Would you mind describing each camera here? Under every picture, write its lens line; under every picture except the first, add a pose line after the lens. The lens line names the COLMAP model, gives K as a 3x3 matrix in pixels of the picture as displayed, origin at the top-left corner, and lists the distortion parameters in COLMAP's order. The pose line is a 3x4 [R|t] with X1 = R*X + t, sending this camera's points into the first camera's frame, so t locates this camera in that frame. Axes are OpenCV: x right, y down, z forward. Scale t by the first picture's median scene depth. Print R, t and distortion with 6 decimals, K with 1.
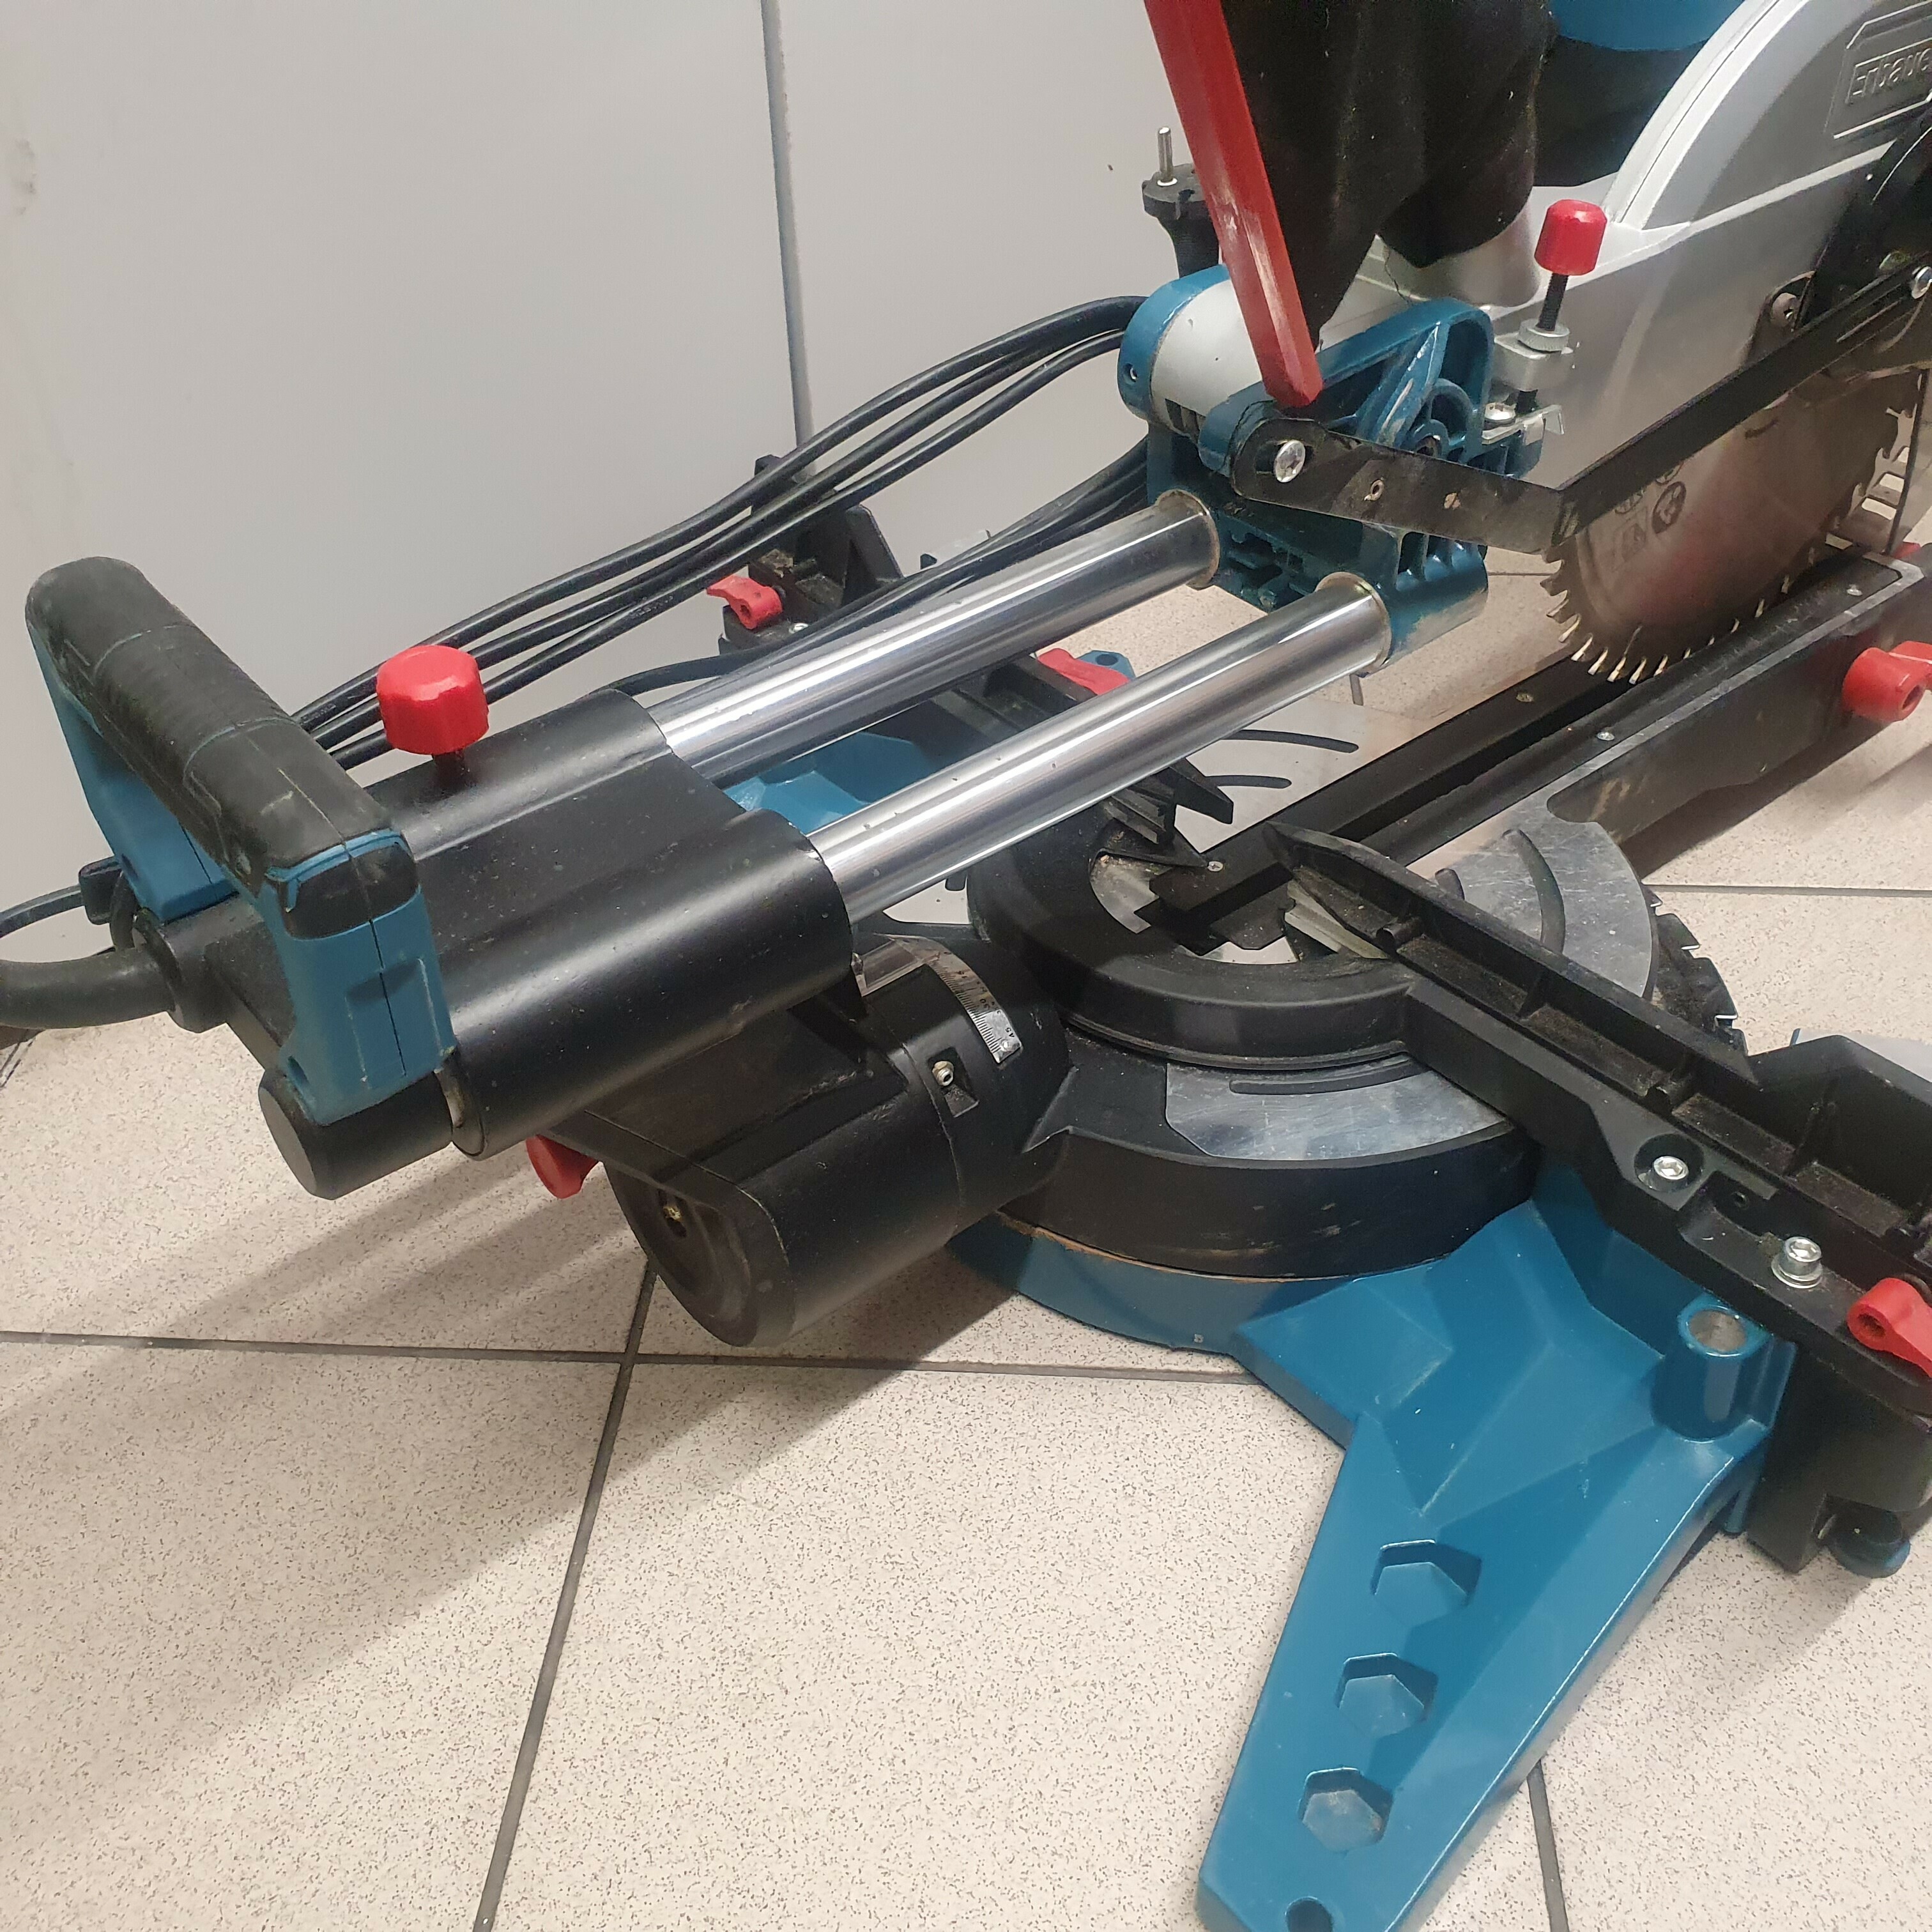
lens RADIAL K [[1989.7, 0, 959.9], [0, 1989.7, 926.3], [0, 0, 1]] dist [0.119577, -0.261231]
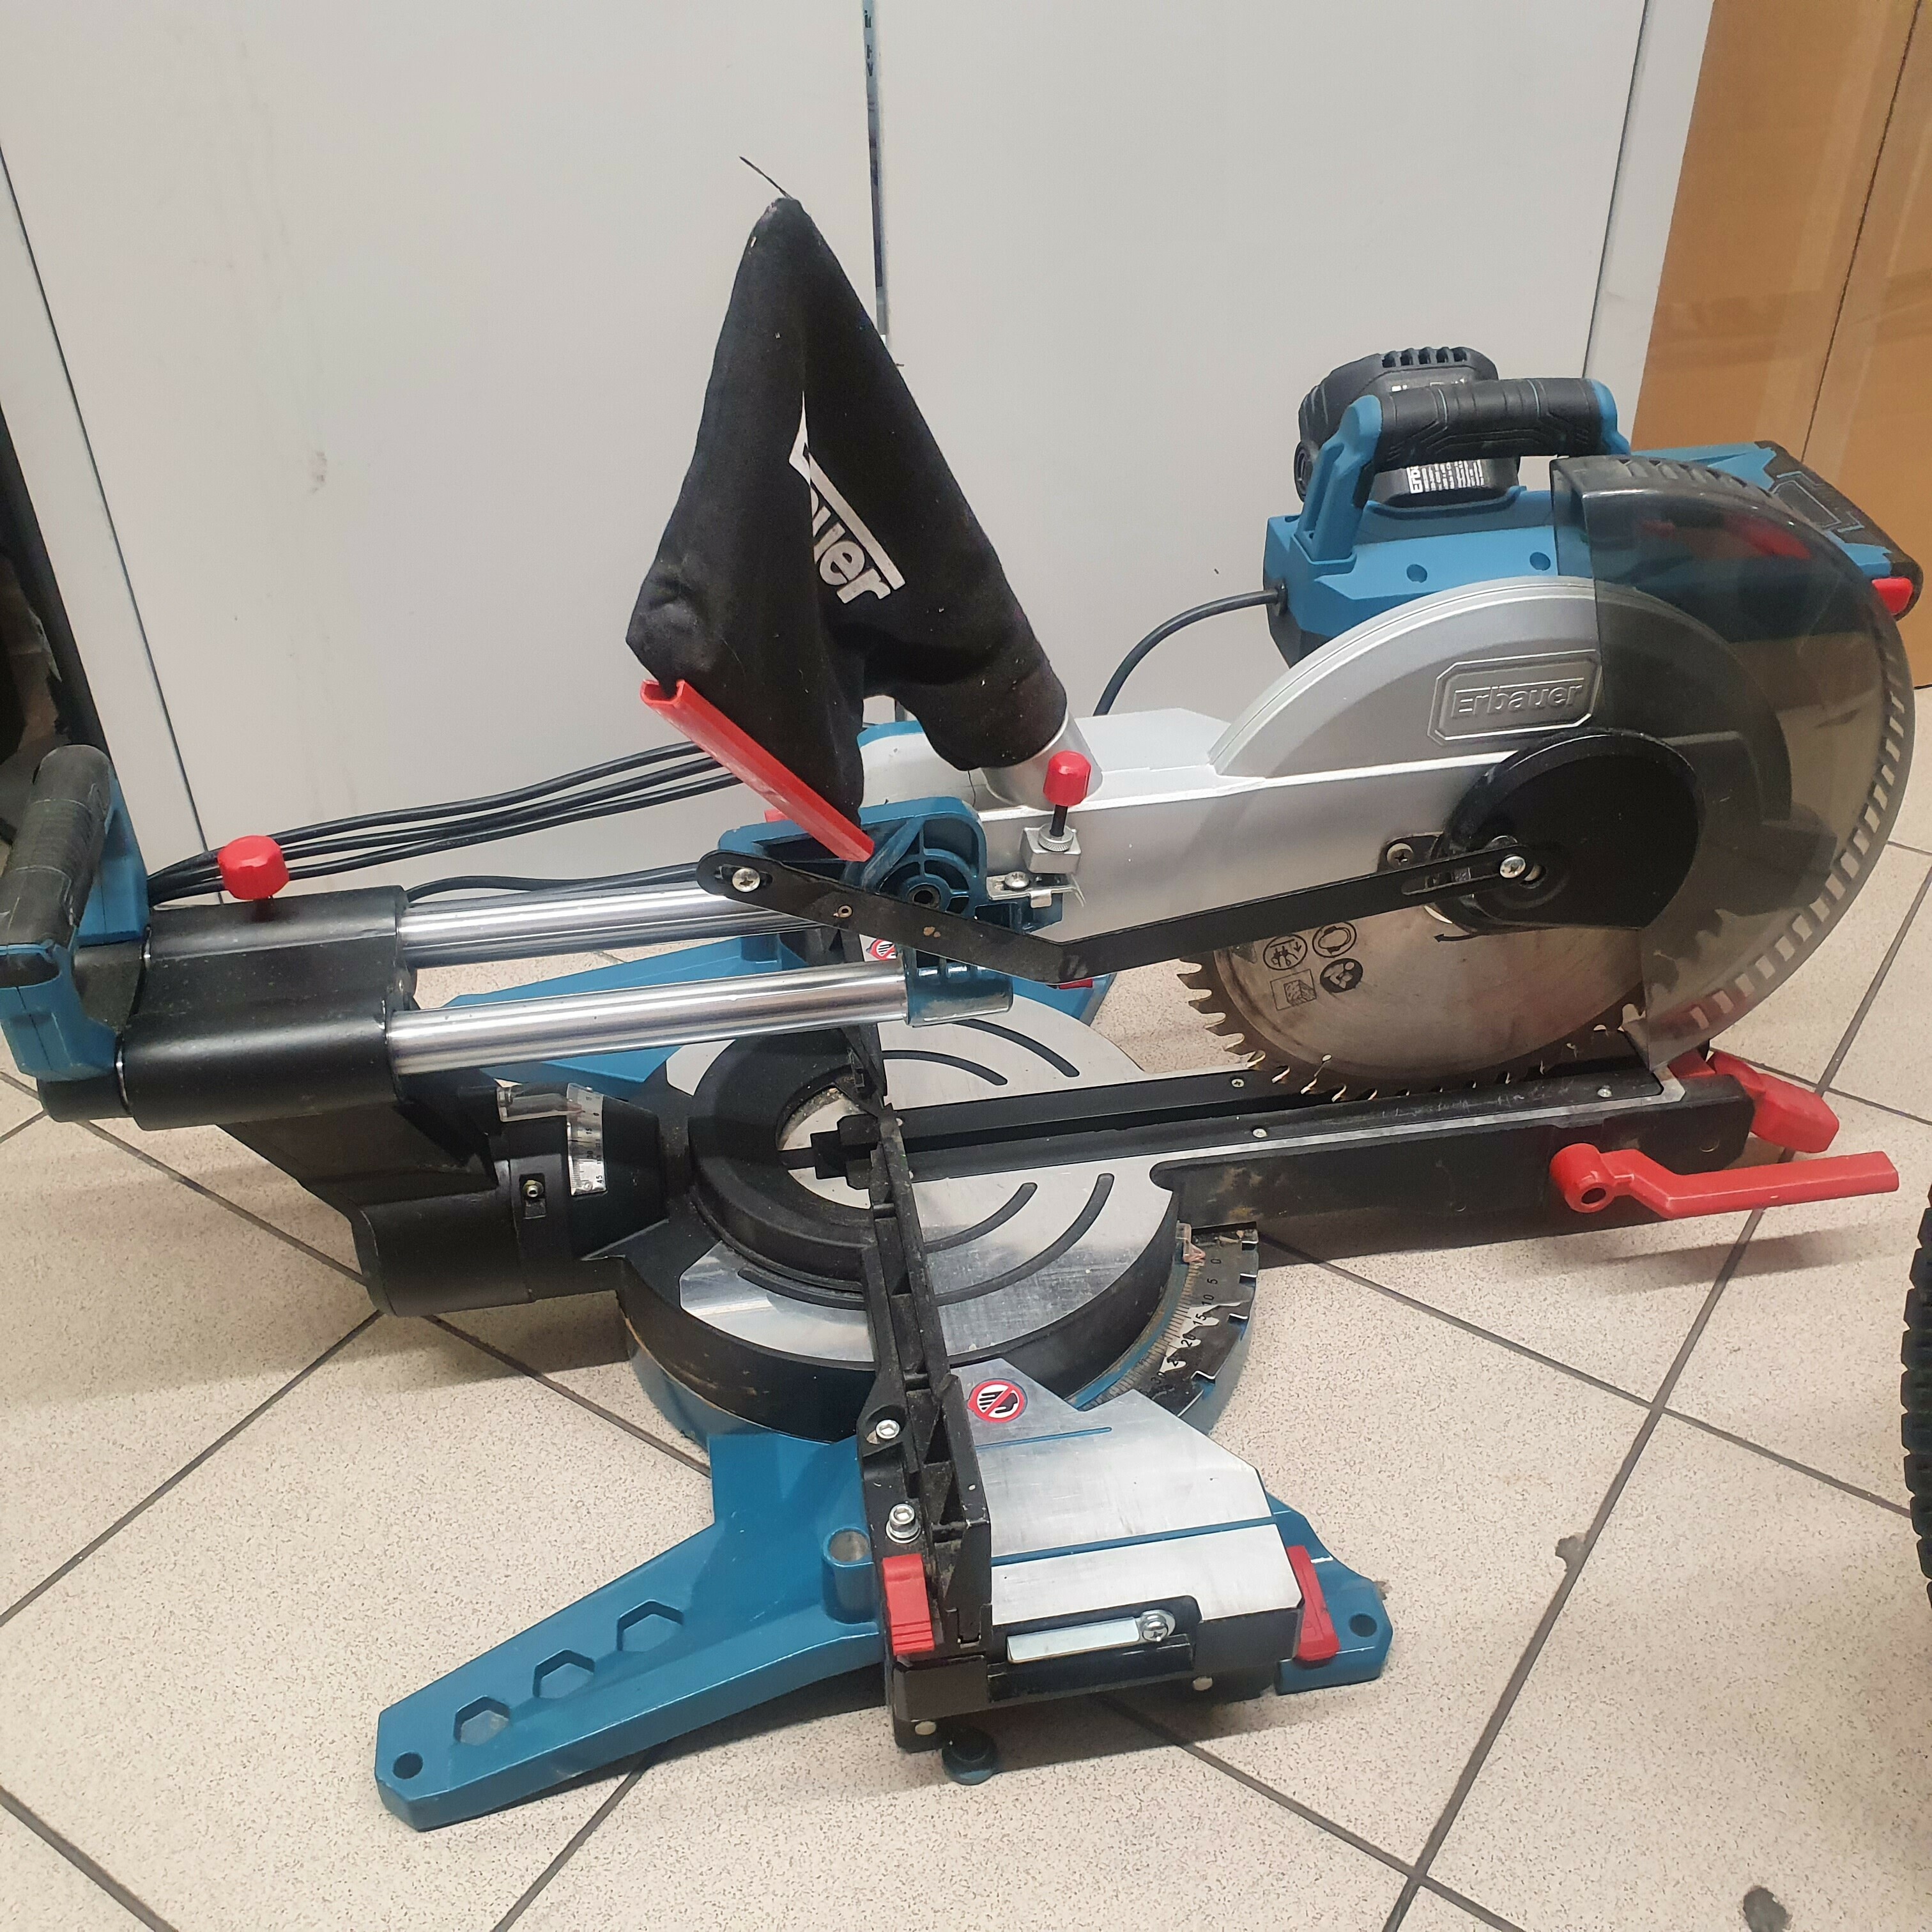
lens RADIAL K [[2008.5, 0, 1004.8], [0, 2008.5, 938.4], [0, 0, 1]] dist [0.081229, -0.281067]
pose [[0.871755, 0.303335, -0.384749, 0.775272], [-0.313029, 0.948947, 0.038894, -0.257695], [0.376904, 0.086532, 0.922201, -0.268236]]
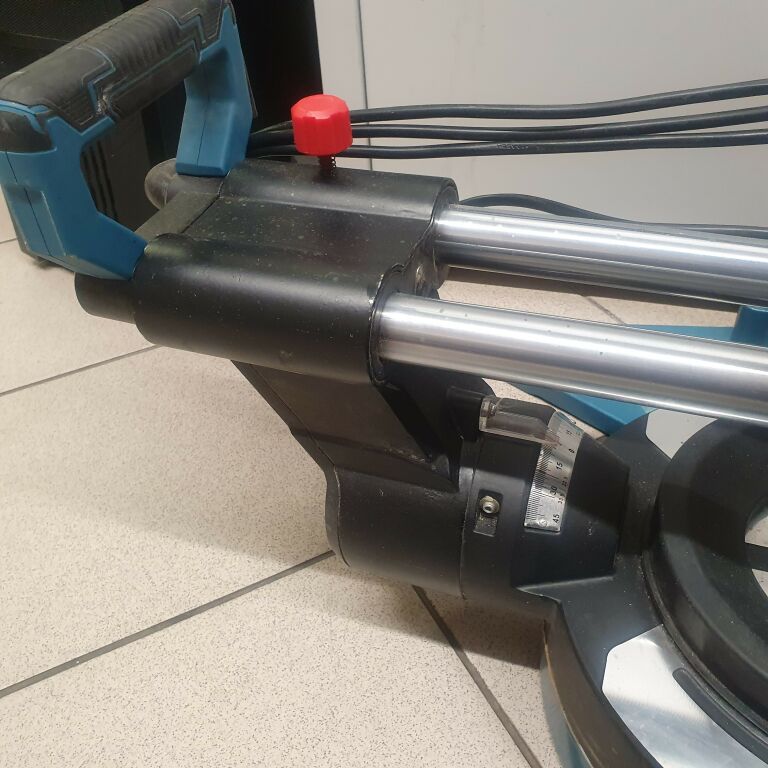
lens RADIAL K [[819.3, 0, 399.7], [0, 819.3, 388.0], [0, 0, 1]] dist [0.145320, -0.366224]
pose [[0.519754, 0.541181, -0.661044, 0.297876], [-0.498611, 0.820473, 0.279662, -0.129085], [0.693717, 0.184248, 0.696283, 0.469887]]
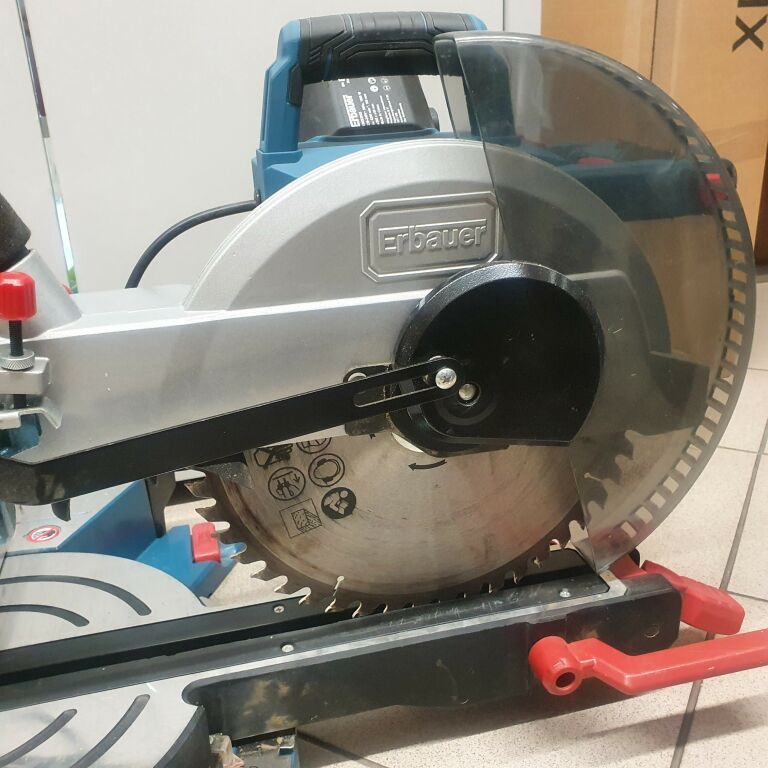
lens RADIAL K [[790.9, 0, 381.6], [0, 790.9, 368.2], [0, 0, 1]] dist [0.119577, -0.261231]
pose [[0.904839, 0.127841, -0.406108, 0.742826], [-0.243903, 0.937469, -0.248322, -0.196607], [0.348968, 0.323742, 0.879439, 0.542796]]
